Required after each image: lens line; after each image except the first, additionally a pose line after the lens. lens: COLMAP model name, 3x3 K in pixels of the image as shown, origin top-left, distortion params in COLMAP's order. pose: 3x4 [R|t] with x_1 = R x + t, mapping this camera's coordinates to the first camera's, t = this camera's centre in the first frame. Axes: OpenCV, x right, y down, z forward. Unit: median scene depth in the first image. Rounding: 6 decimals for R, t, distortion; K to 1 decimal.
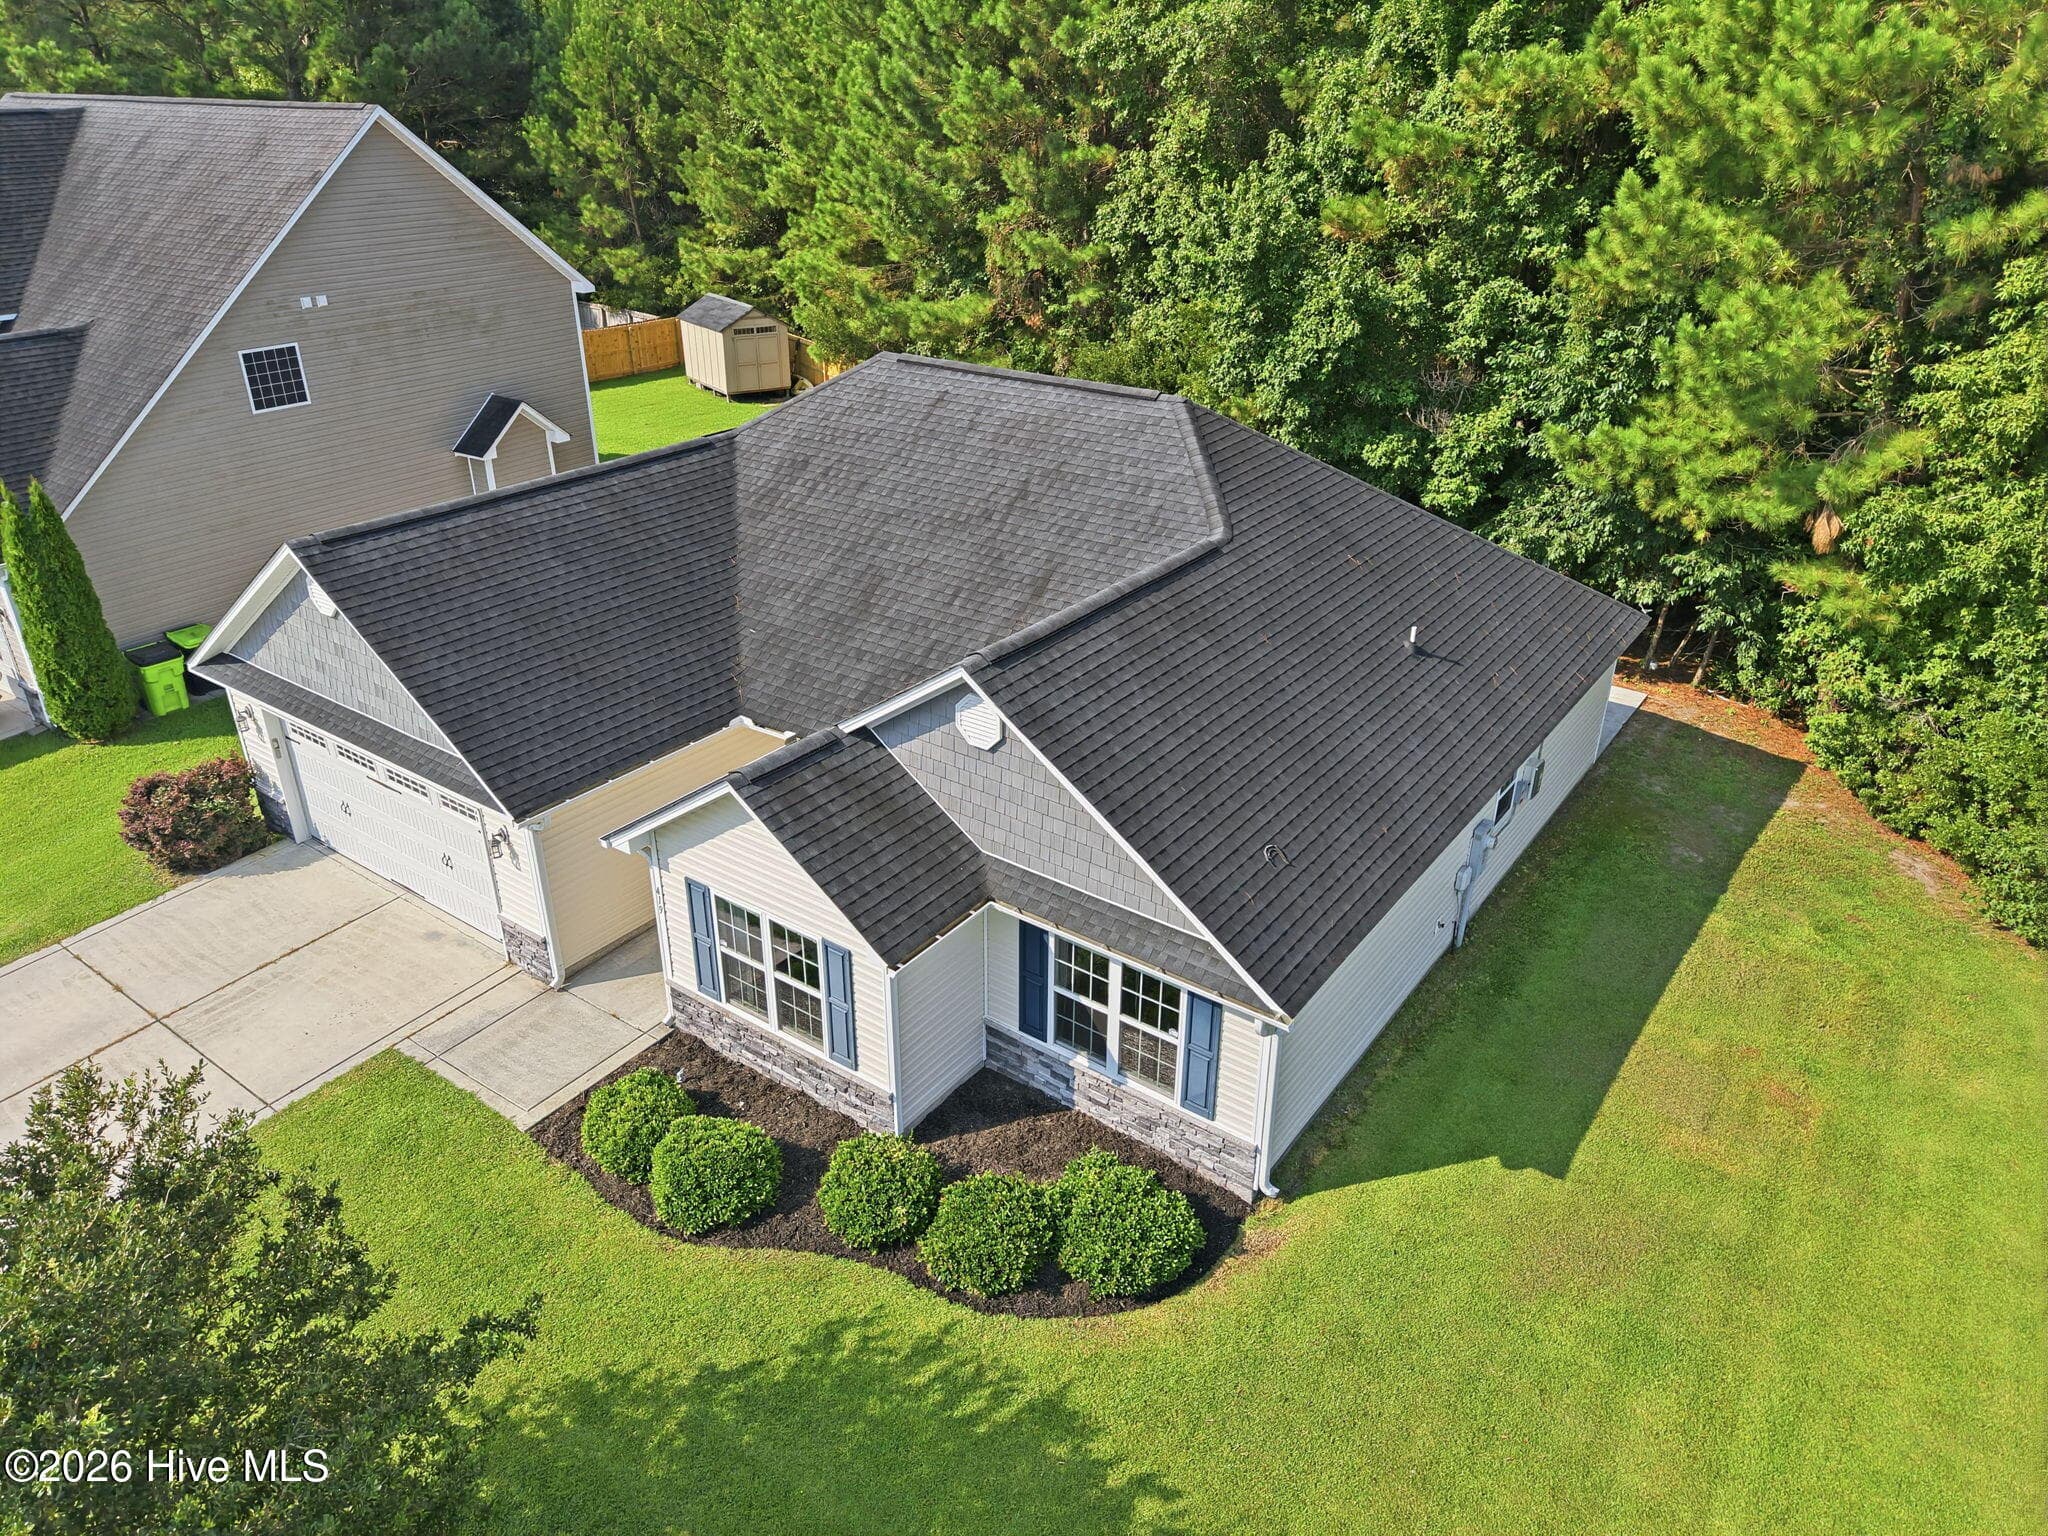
lens RADIAL K [[1384.5, 0, 1050.3], [0, 1384.5, 771.4], [0, 0, 1]] dist [0.030413, -0.061708]
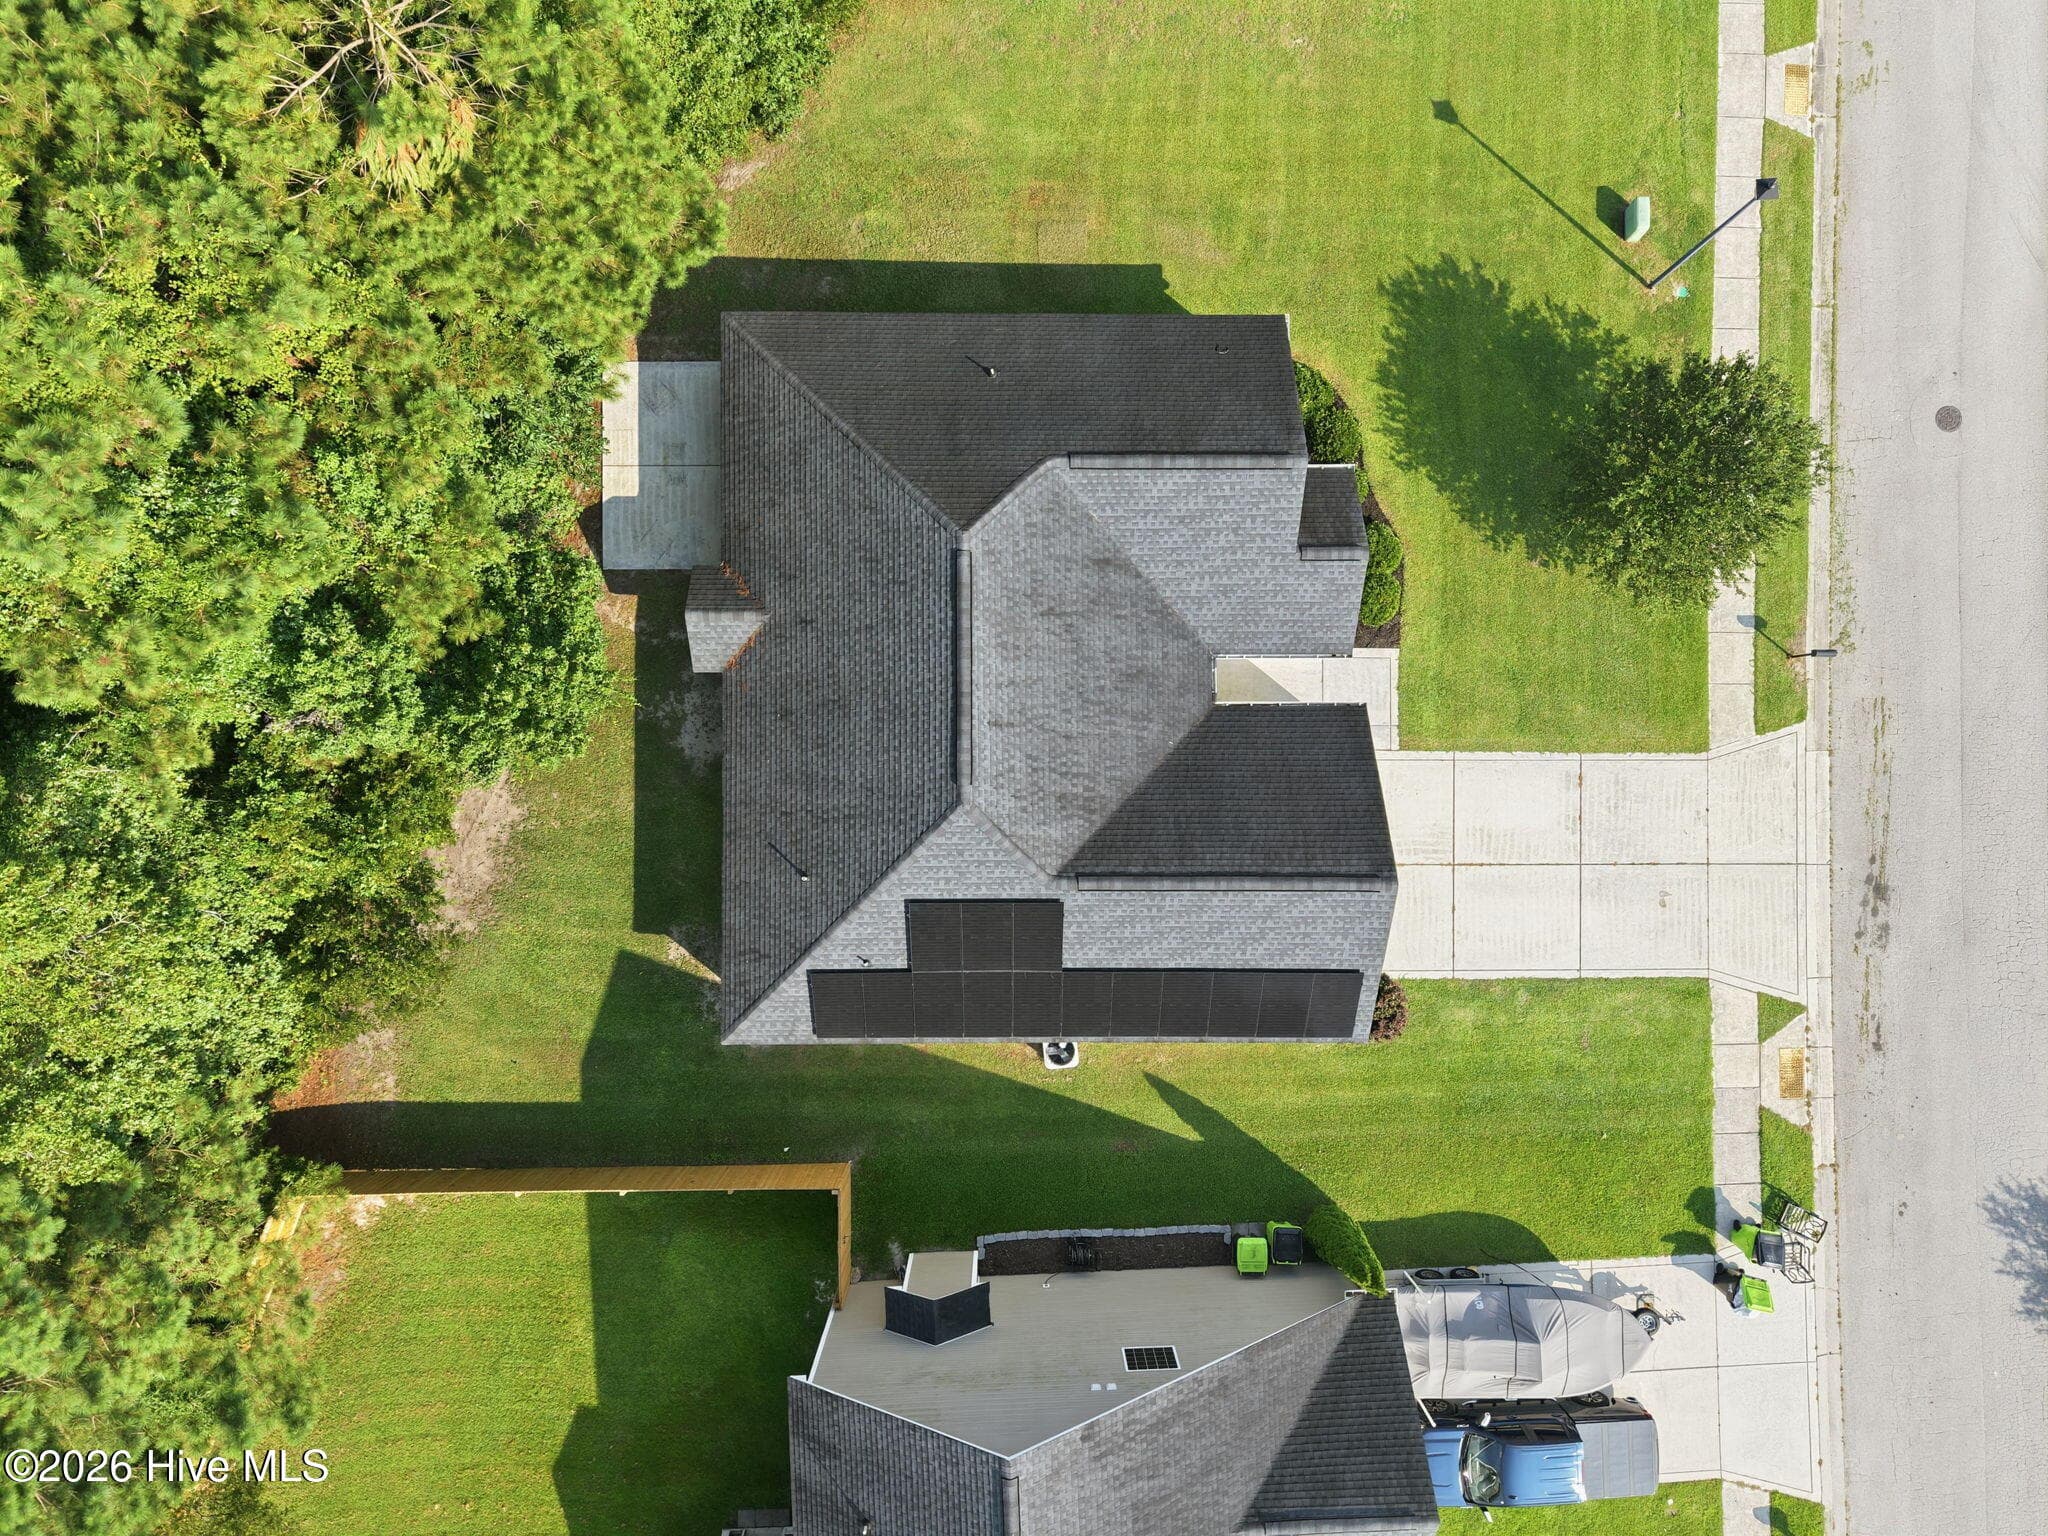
lens RADIAL K [[1367.5, 0, 1034.8], [0, 1367.5, 766.0], [0, 0, 1]] dist [-0.000350, 0.000400]
pose [[-0.577960, -0.815827, -0.019717, -0.142735], [0.351994, -0.271017, 0.895907, -1.961403], [-0.736249, 0.510858, 0.443803, 0.537837]]
